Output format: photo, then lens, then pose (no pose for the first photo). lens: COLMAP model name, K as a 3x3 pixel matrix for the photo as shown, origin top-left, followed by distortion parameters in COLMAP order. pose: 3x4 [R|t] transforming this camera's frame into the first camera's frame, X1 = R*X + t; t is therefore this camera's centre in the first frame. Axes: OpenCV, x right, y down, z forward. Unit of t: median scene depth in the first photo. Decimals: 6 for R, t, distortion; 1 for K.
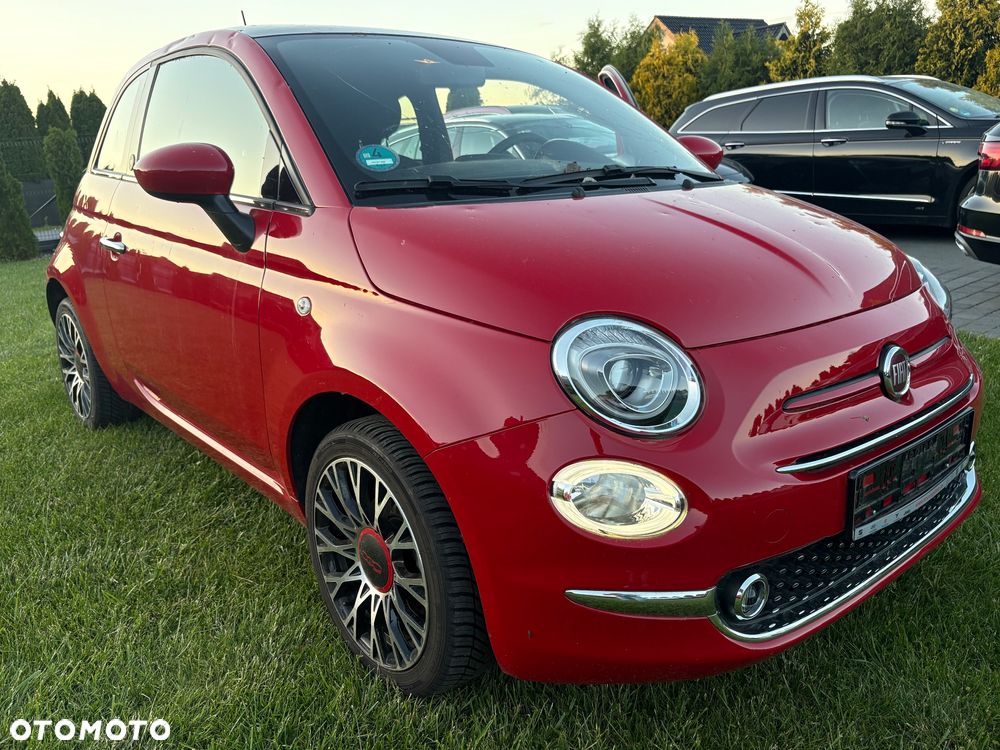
lens RADIAL K [[822.3, 0, 502.8], [0, 822.3, 378.6], [0, 0, 1]] dist [0.021854, 0.003296]
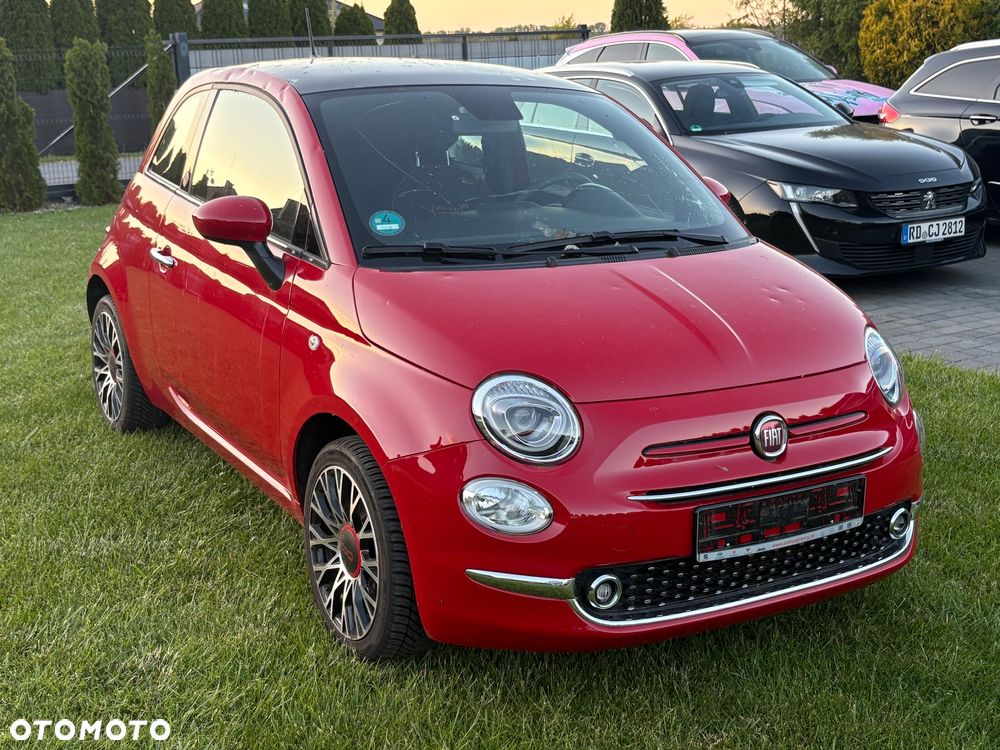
lens RADIAL K [[1374.9, 0, 500.0], [0, 1374.9, 375.0], [0, 0, 1]] dist [0.230008, -0.632929]
pose [[0.982990, 0.081346, -0.164660, 0.373168], [-0.085851, 0.996099, -0.020419, -0.020078], [0.162356, 0.034208, 0.986139, -0.987452]]
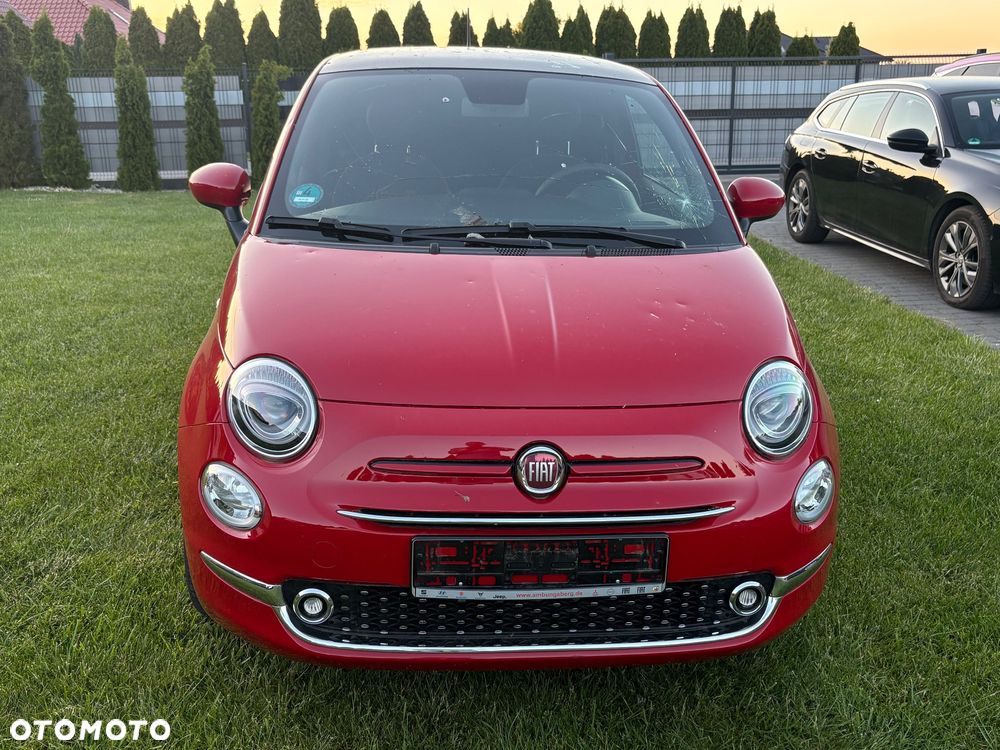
lens RADIAL K [[1134.9, 0, 531.1], [0, 1134.9, 373.9], [0, 0, 1]] dist [-0.042092, -0.021556]
pose [[0.813087, 0.213905, -0.541418, 1.103734], [-0.212164, 0.974964, 0.066569, -0.199757], [0.542103, 0.060743, 0.838114, -0.200553]]
